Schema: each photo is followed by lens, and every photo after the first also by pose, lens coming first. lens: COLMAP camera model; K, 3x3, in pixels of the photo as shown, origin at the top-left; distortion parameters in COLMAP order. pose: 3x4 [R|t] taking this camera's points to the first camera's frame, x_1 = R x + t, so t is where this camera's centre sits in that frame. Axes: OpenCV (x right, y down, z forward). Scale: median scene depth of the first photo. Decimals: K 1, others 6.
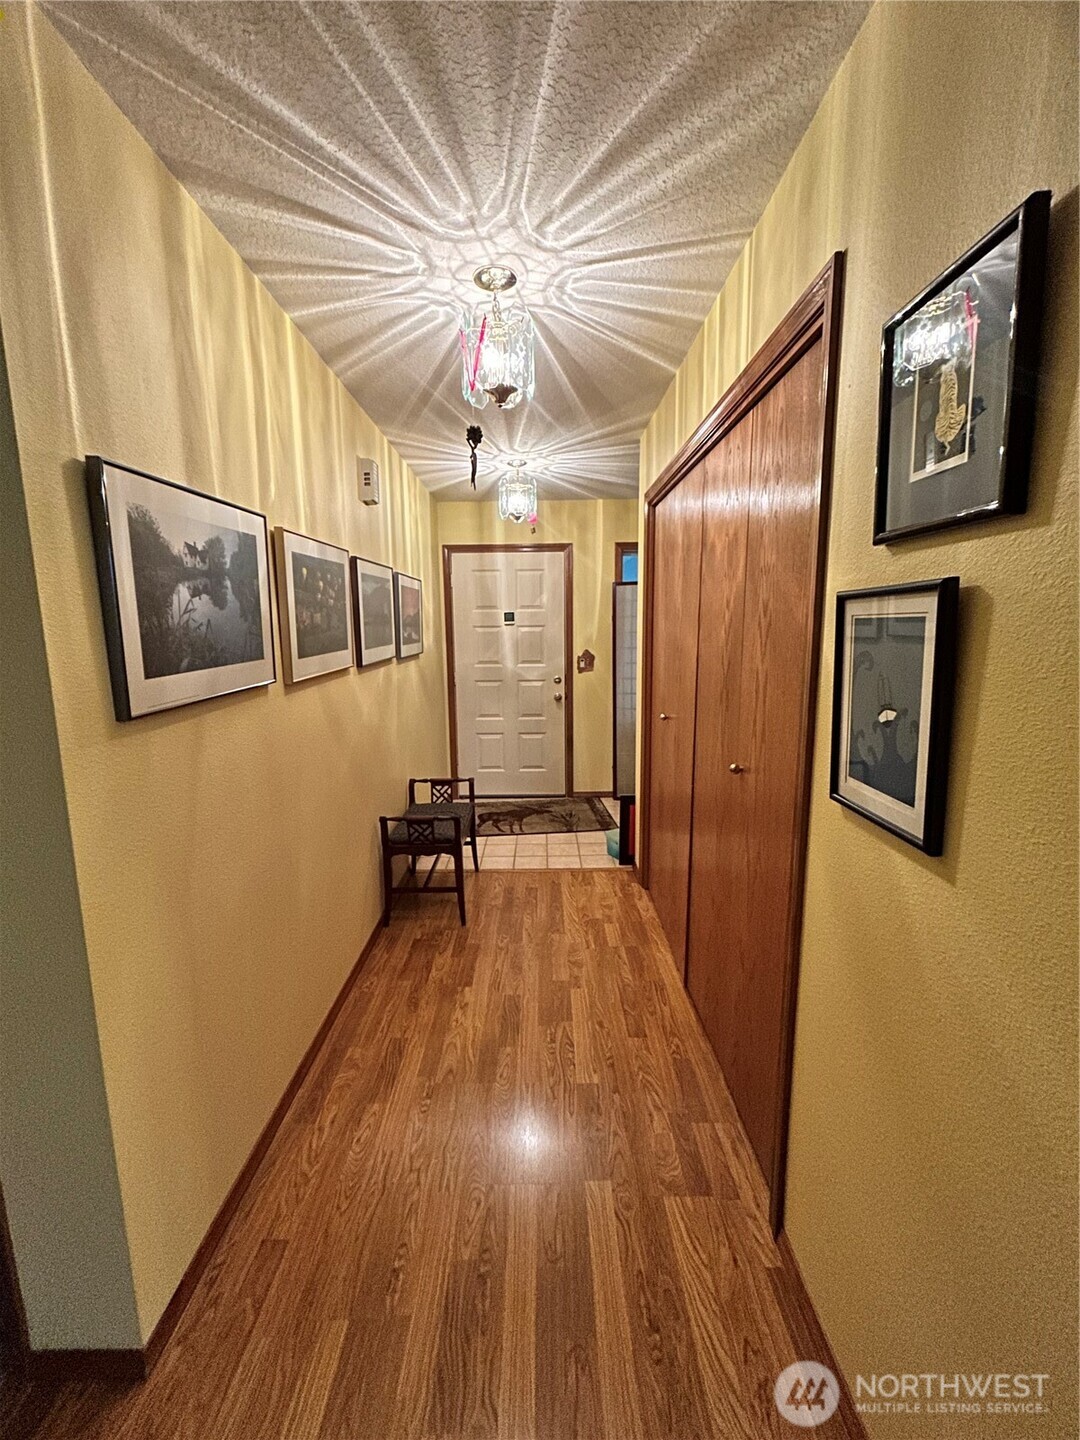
lens RADIAL K [[582.2, 0, 535.5], [0, 582.2, 721.4], [0, 0, 1]] dist [0.000499, -0.000708]
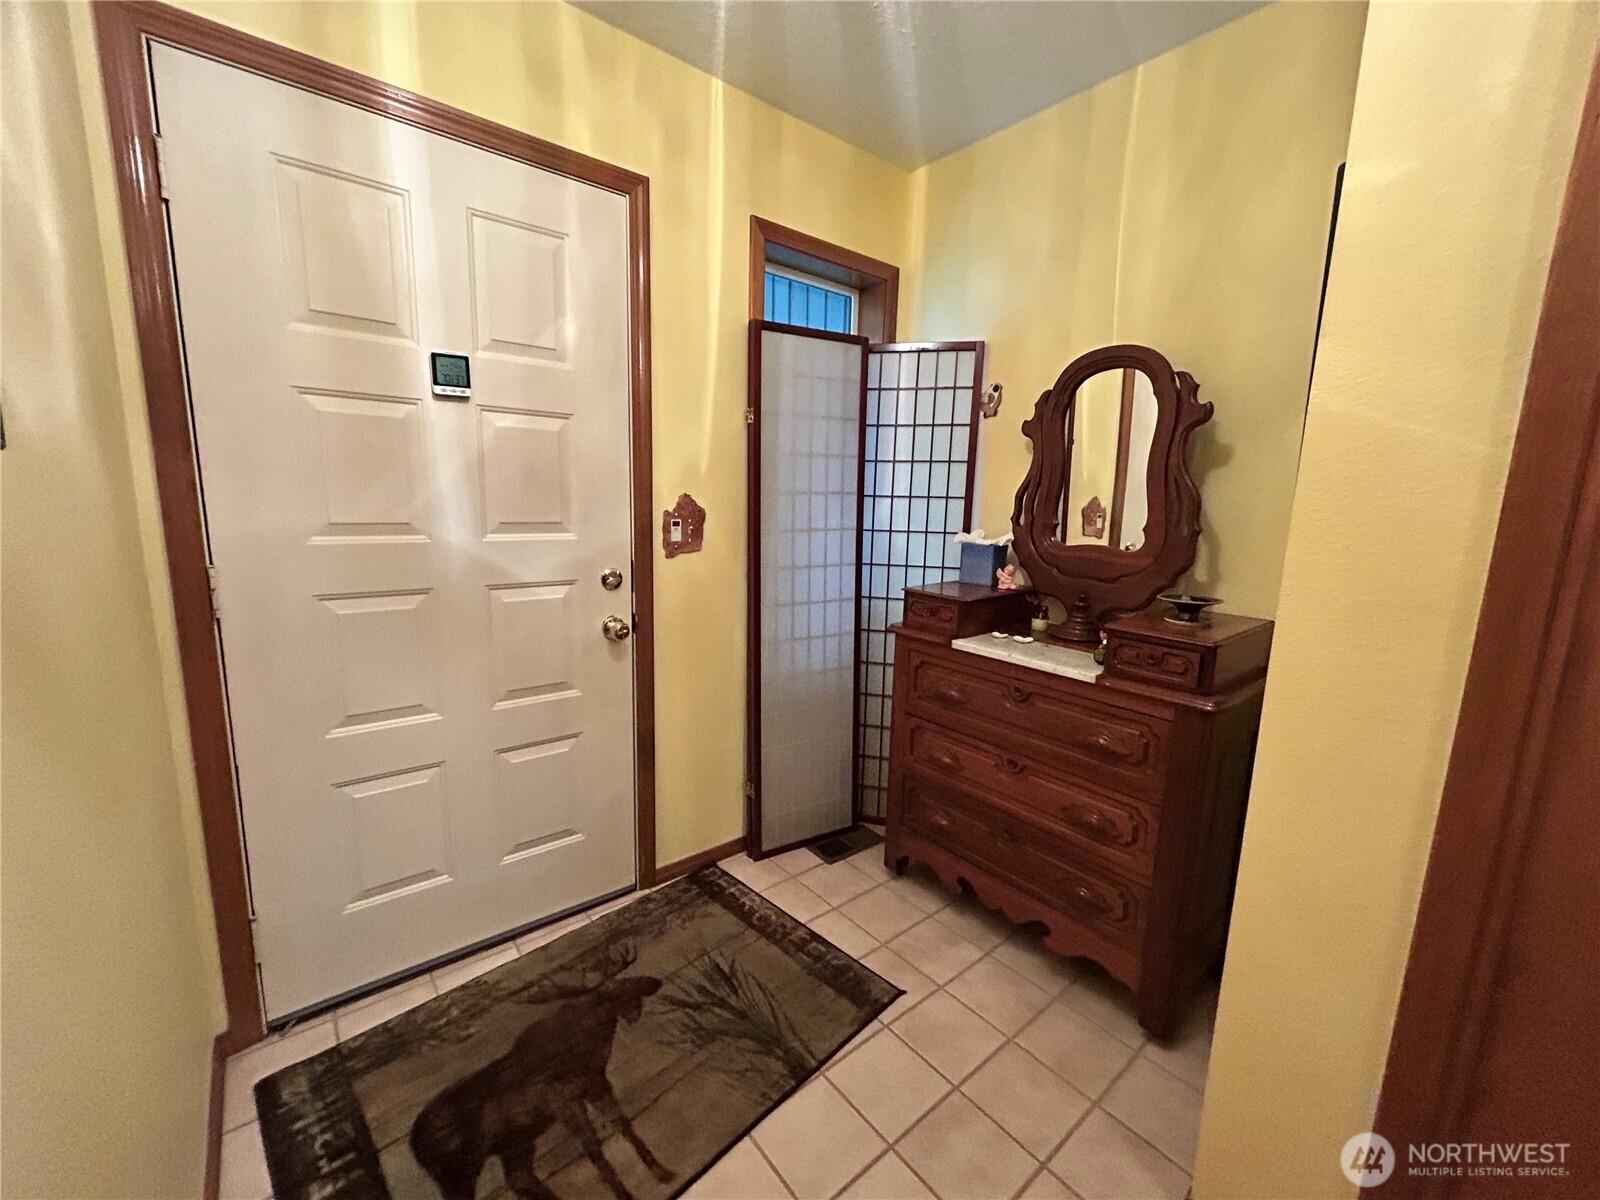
lens RADIAL K [[646.9, 0, 797.9], [0, 646.9, 602.1], [0, 0, 1]] dist [0.000499, -0.000708]
pose [[0.770902, -0.070396, 0.633052, -0.166860], [0.064923, 0.997382, 0.031850, -0.085706], [-0.633636, 0.016546, 0.773454, 0.862711]]
